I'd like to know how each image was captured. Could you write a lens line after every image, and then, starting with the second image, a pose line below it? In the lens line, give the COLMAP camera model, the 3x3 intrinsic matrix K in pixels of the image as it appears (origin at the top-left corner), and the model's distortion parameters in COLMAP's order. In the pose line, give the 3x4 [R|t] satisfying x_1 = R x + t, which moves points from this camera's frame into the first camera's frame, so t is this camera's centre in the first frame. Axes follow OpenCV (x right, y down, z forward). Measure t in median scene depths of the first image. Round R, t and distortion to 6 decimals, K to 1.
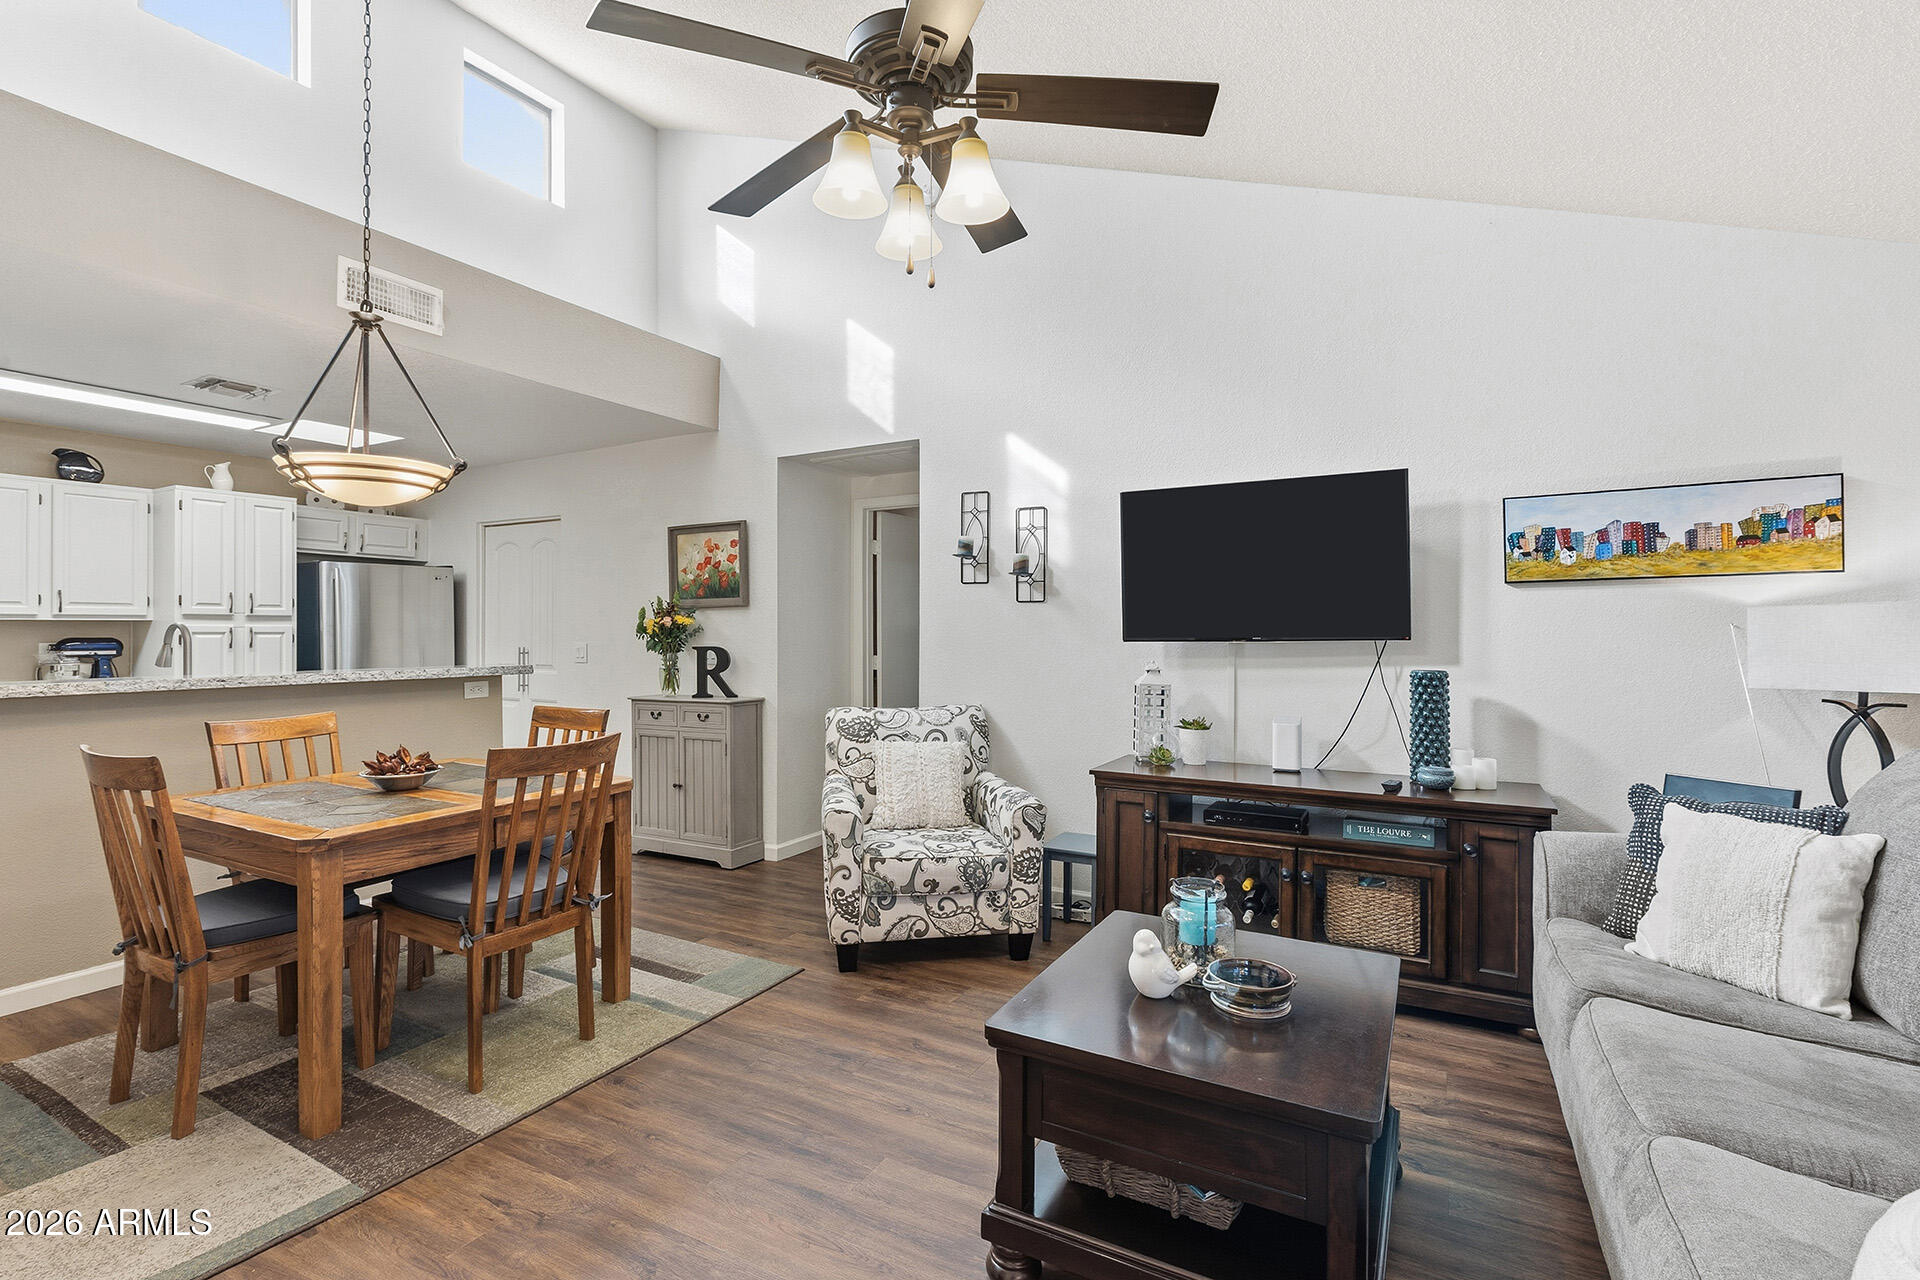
lens RADIAL K [[879.6, 0, 960.1], [0, 879.6, 626.9], [0, 0, 1]] dist [0.001599, -0.001229]
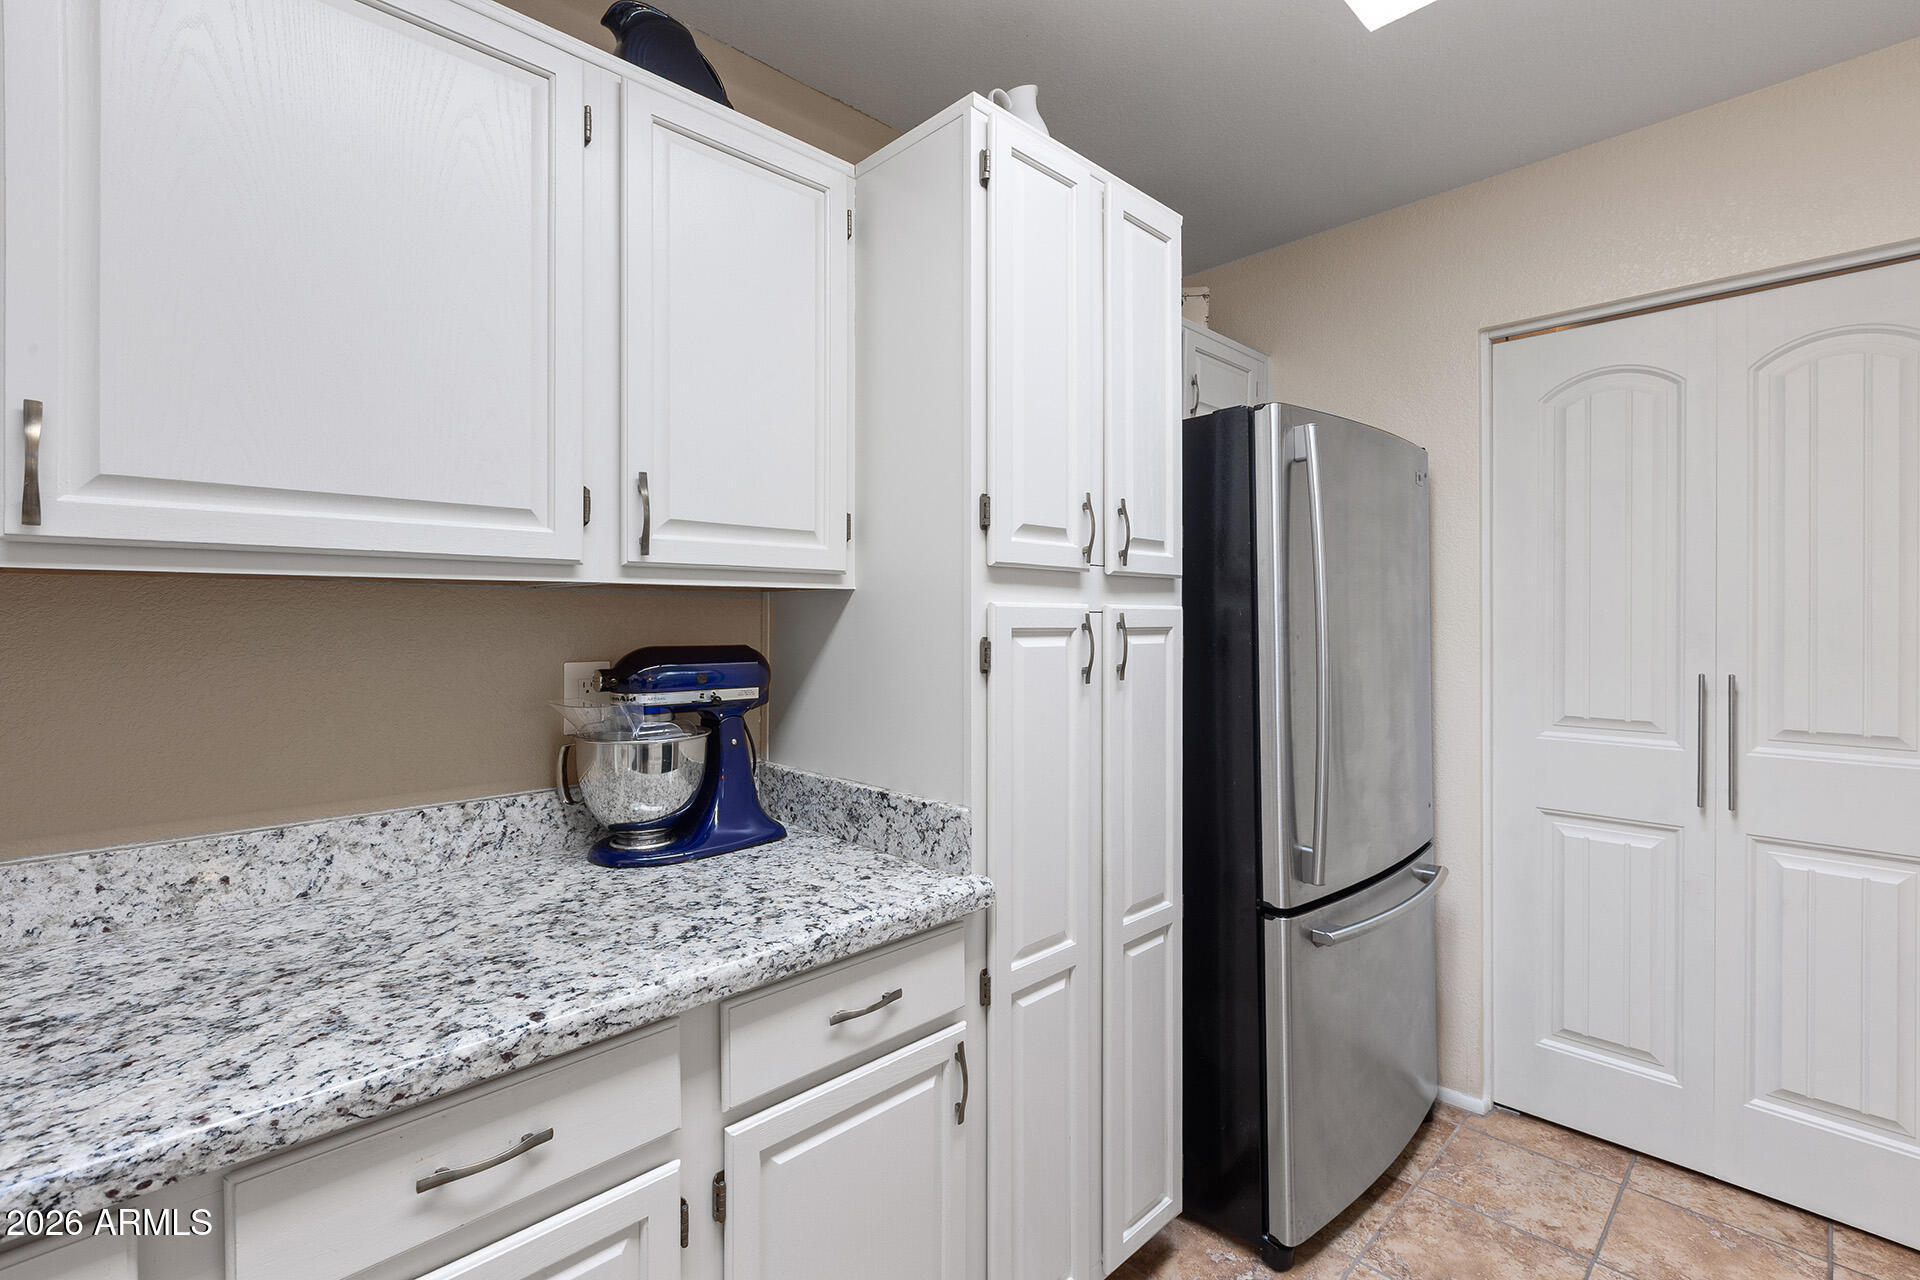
lens RADIAL K [[879.6, 0, 970.5], [0, 879.6, 614.6], [0, 0, 1]] dist [0.001599, -0.001229]
pose [[0.960884, 0.001373, -0.276946, -1.037893], [-0.001292, 0.999999, 0.000475, 0.001597], [0.276947, -0.000098, 0.960885, 0.935816]]
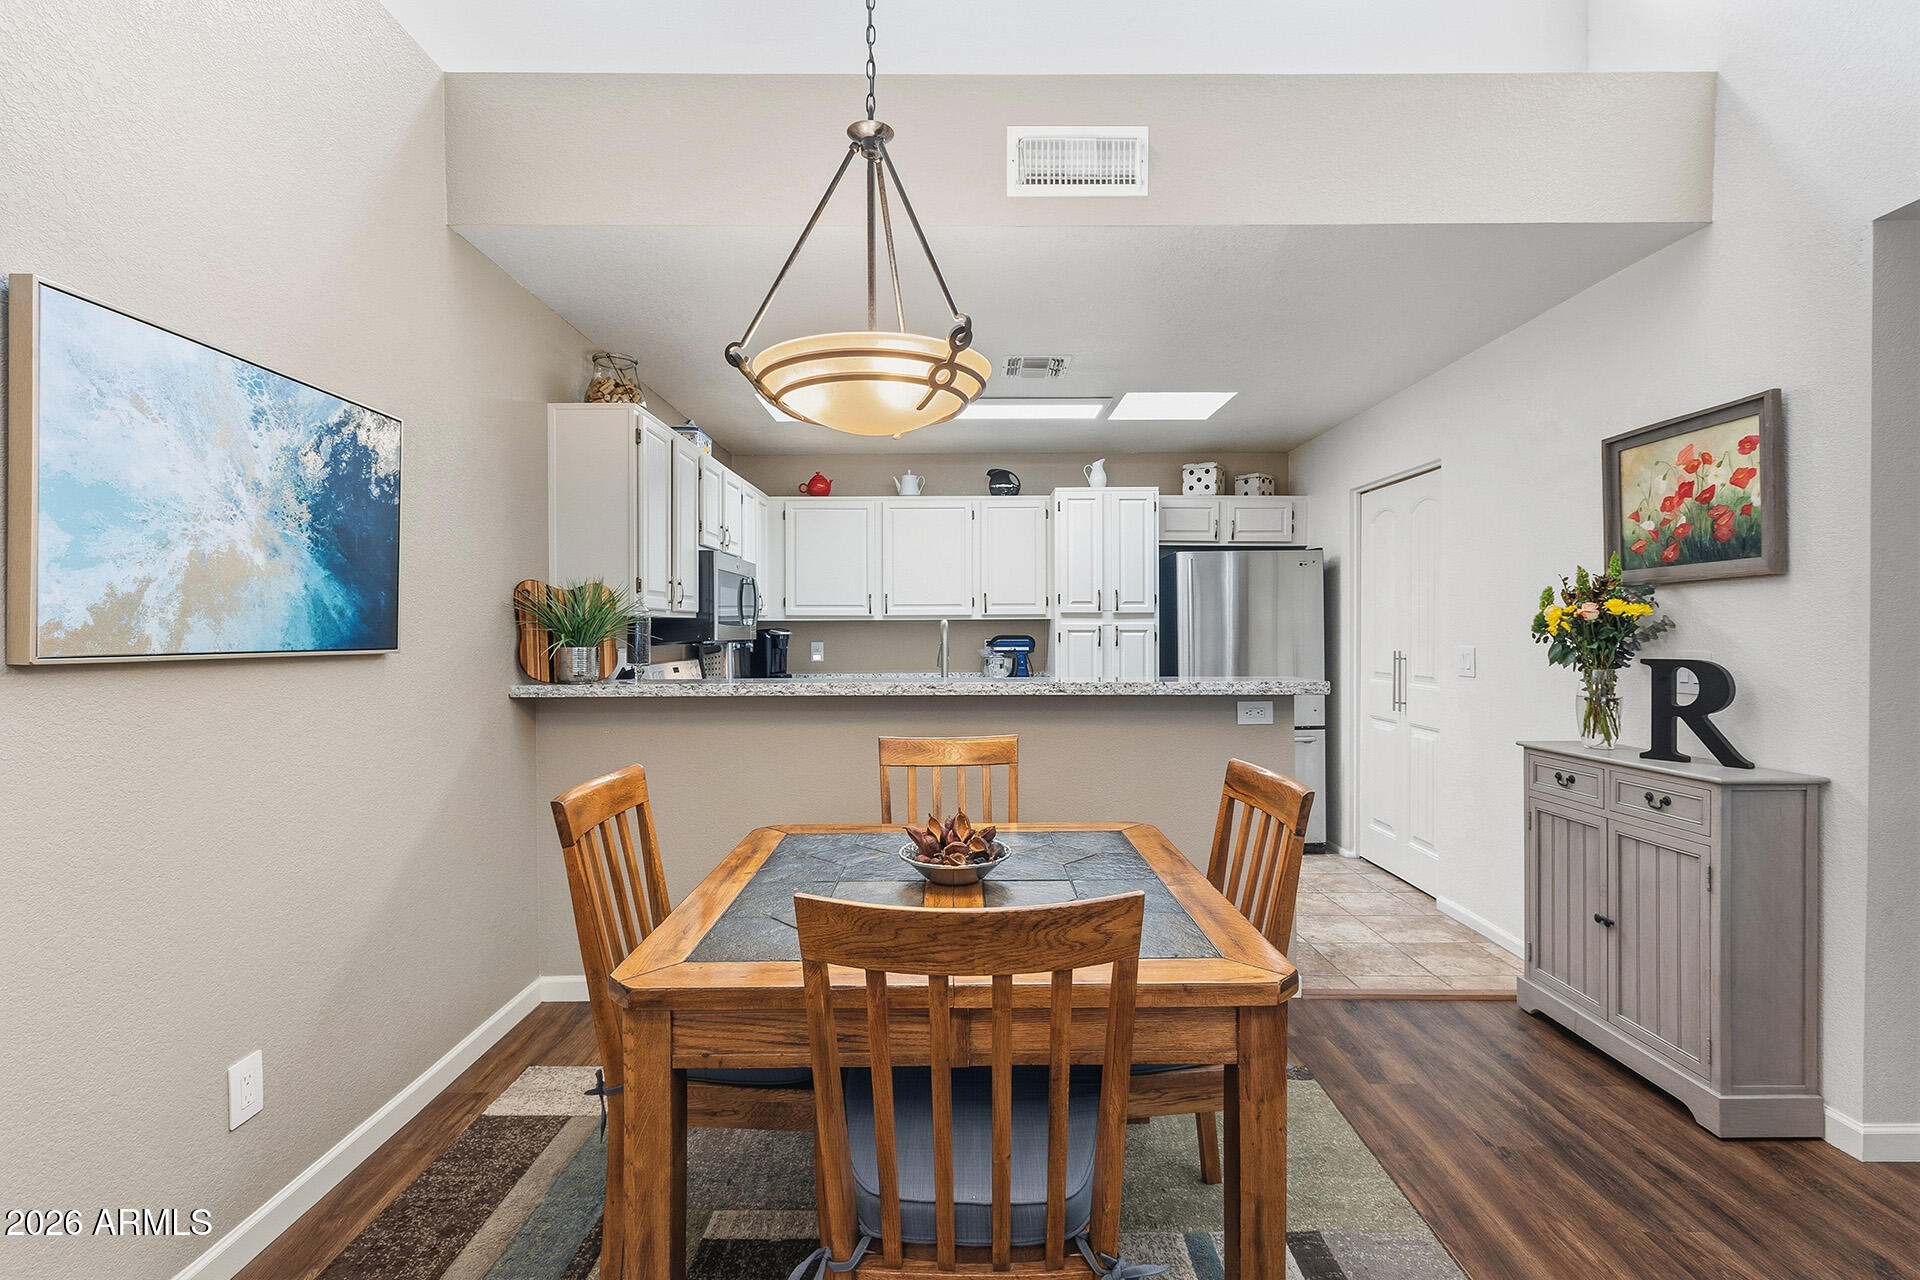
lens RADIAL K [[879.6, 0, 956.3], [0, 879.6, 640.4], [0, 0, 1]] dist [0.001599, -0.001229]
pose [[0.488099, 0.010262, -0.872728, -0.063234], [0.006483, 0.999861, 0.015383, 0.001154], [0.872764, -0.013166, 0.487965, 0.502846]]
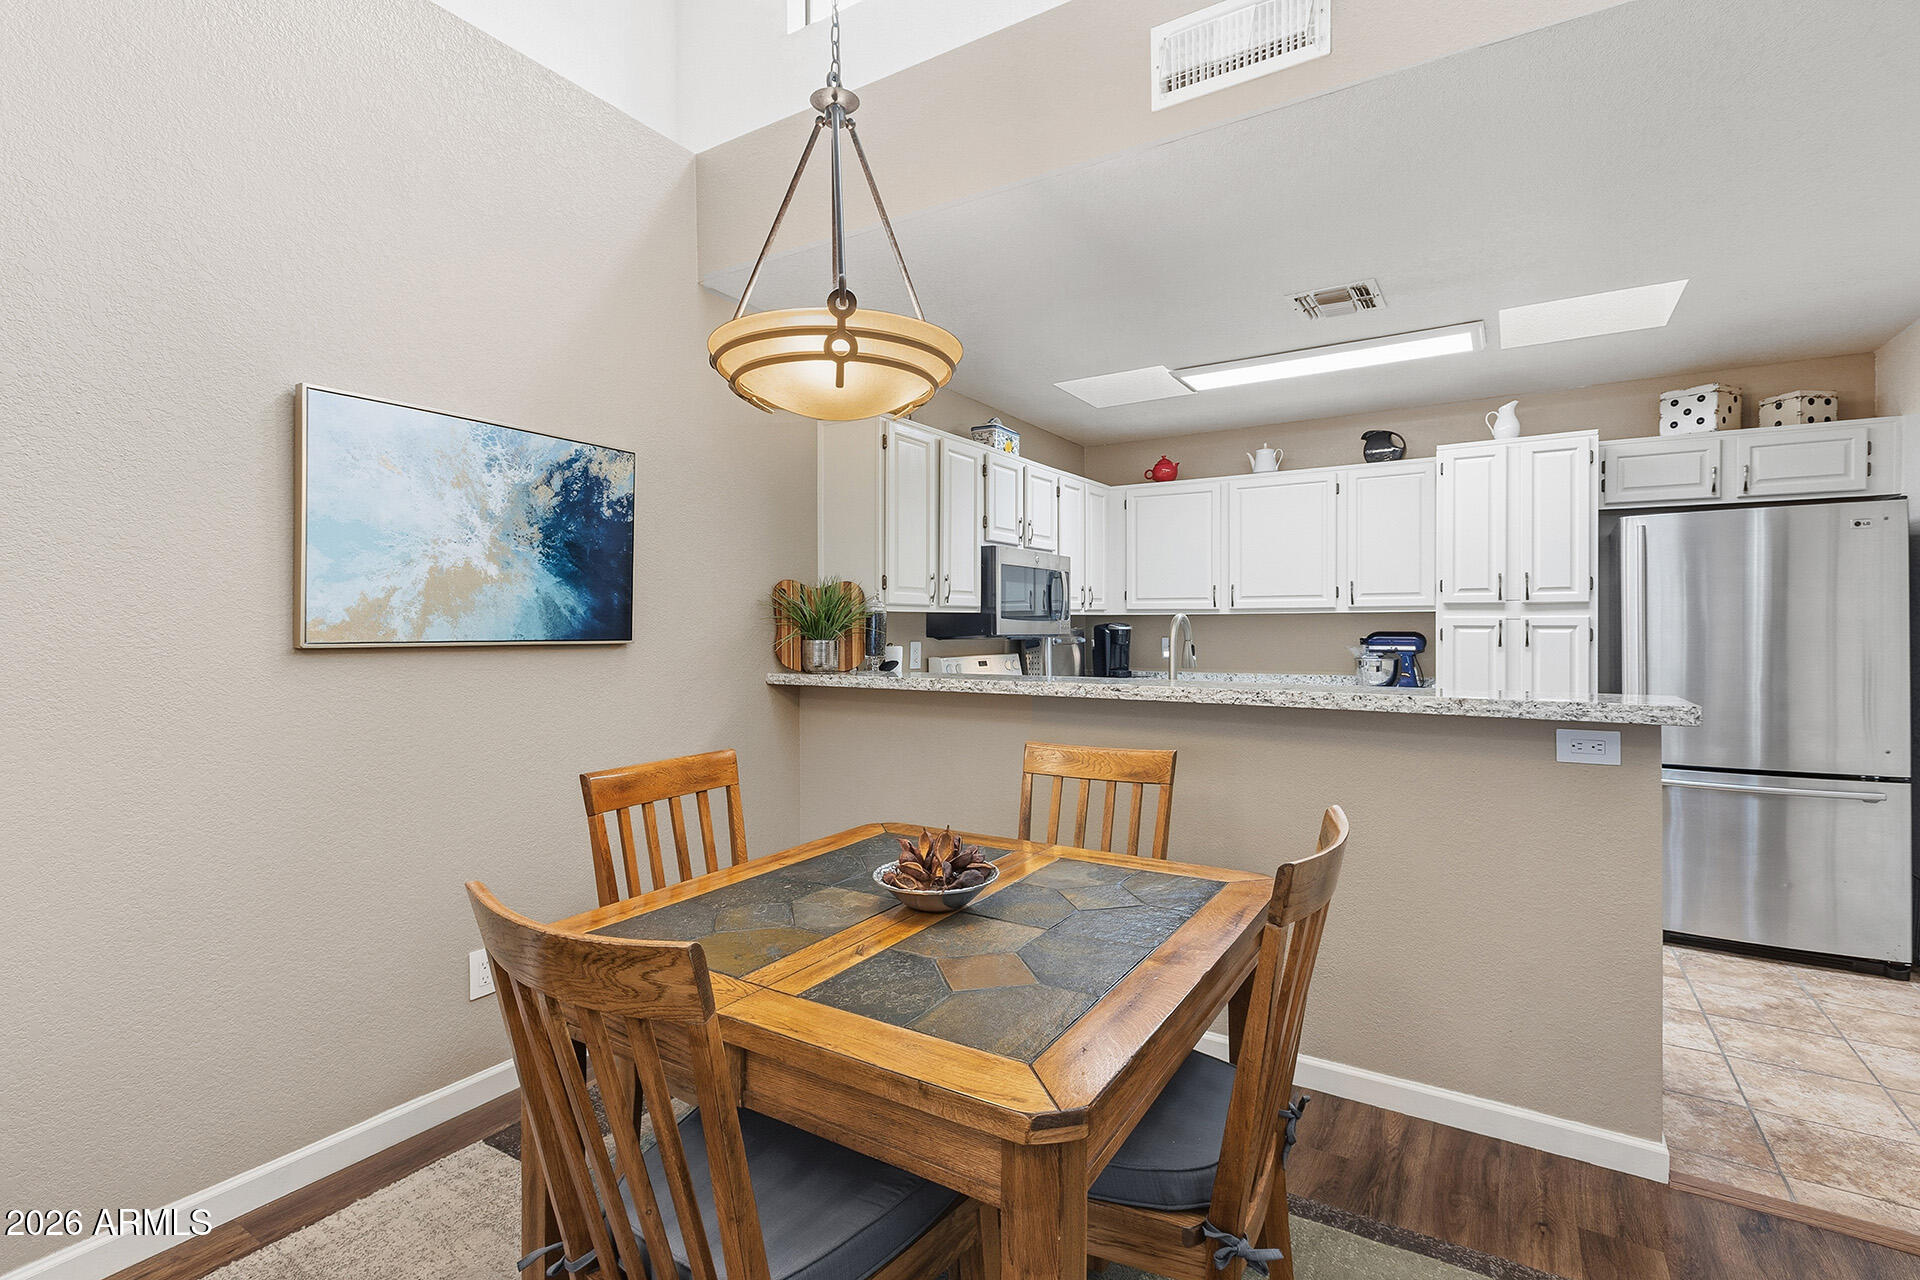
lens RADIAL K [[879.6, 0, 951.7], [0, 879.6, 640.9], [0, 0, 1]] dist [0.001599, -0.001229]
pose [[-0.062982, 0.019718, -0.997820, -0.054623], [0.006014, 0.999794, 0.019377, 0.002163], [0.997997, -0.004781, -0.063088, 0.762835]]
